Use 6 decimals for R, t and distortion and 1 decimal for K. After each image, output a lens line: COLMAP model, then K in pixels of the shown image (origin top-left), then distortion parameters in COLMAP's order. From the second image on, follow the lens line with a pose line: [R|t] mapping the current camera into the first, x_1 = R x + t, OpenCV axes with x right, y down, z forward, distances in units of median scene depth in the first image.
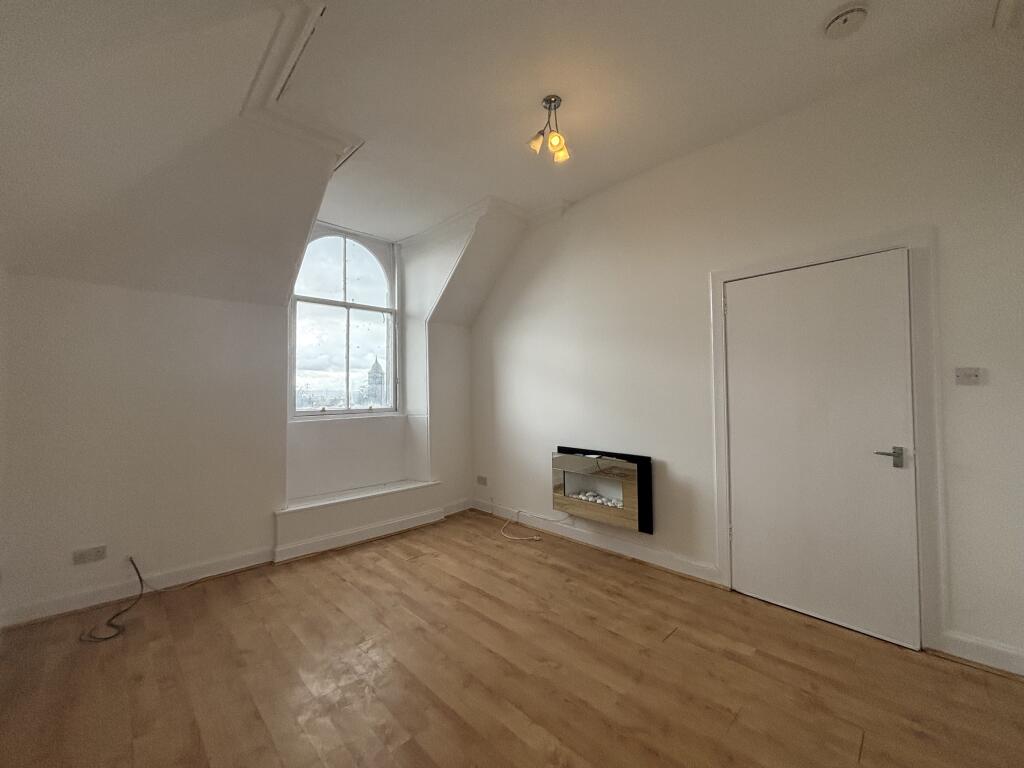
lens RADIAL K [[417.1, 0, 512.0], [0, 417.1, 384.0], [0, 0, 1]] dist [0.013547, 0.000663]
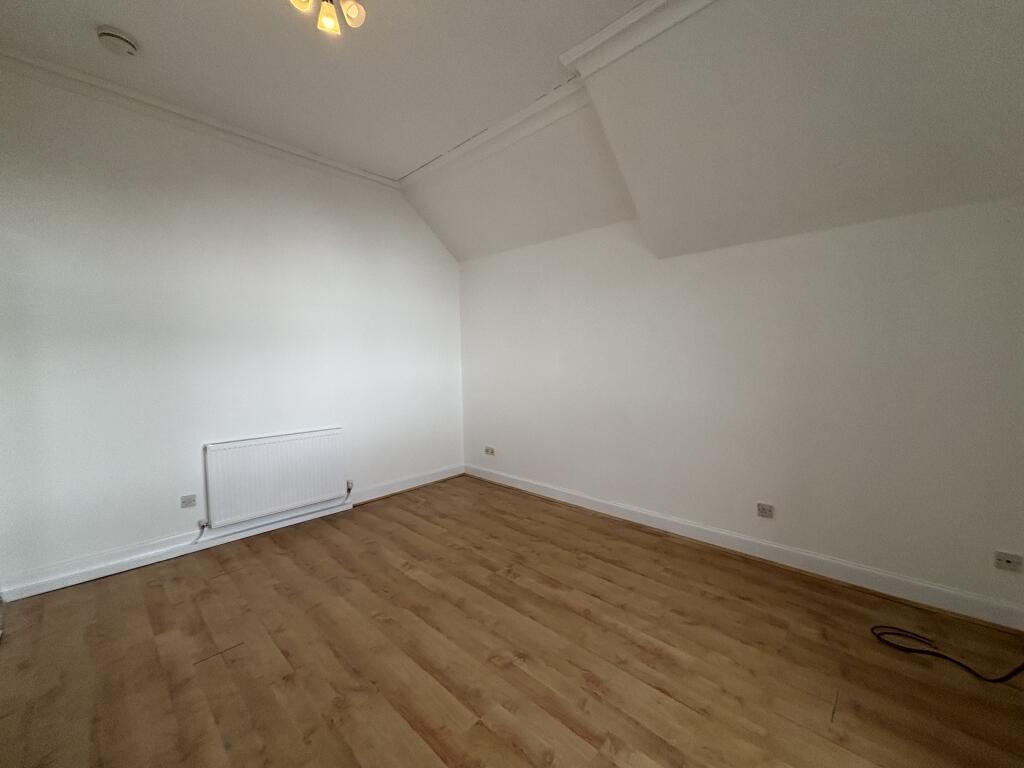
lens RADIAL K [[417.1, 0, 512.0], [0, 417.1, 384.0], [0, 0, 1]] dist [0.013547, 0.000663]
pose [[-0.999384, 0.021234, -0.027942, -0.138558], [0.020021, 0.998874, 0.043010, 0.025713], [0.028824, 0.042424, -0.998684, 1.311143]]
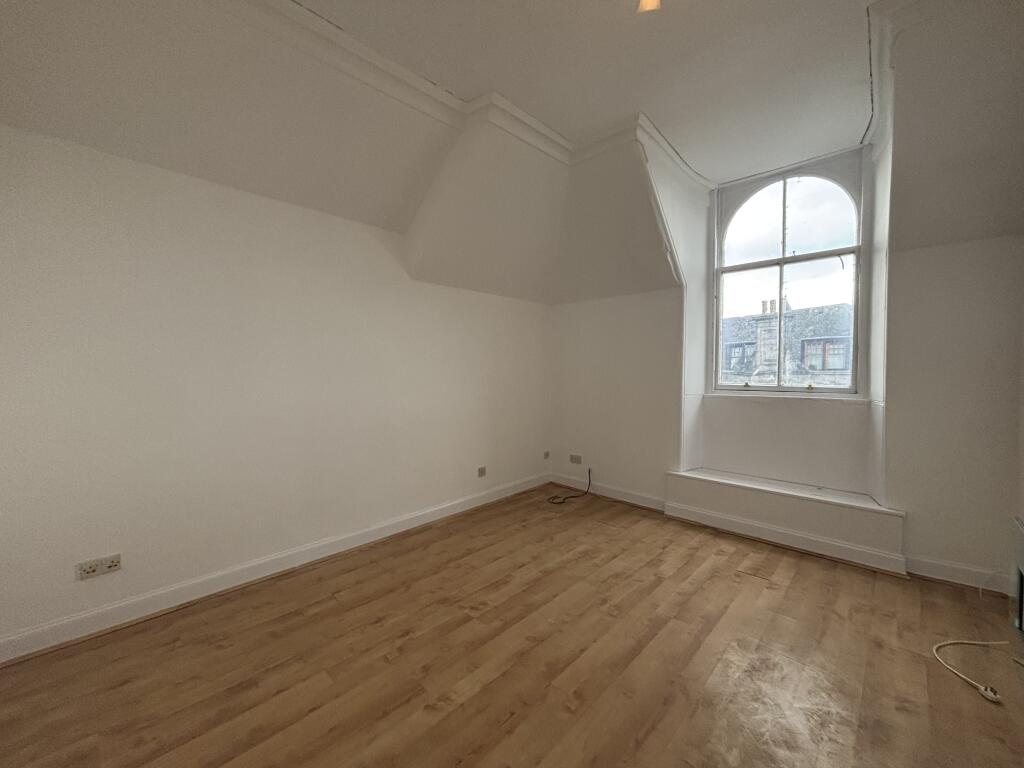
lens RADIAL K [[417.1, 0, 512.0], [0, 417.1, 384.0], [0, 0, 1]] dist [0.013547, 0.000663]
pose [[0.035719, 0.048724, -0.998173, 0.562379], [0.020495, 0.998565, 0.049476, 0.003787], [0.999152, -0.022225, 0.034669, 0.556914]]
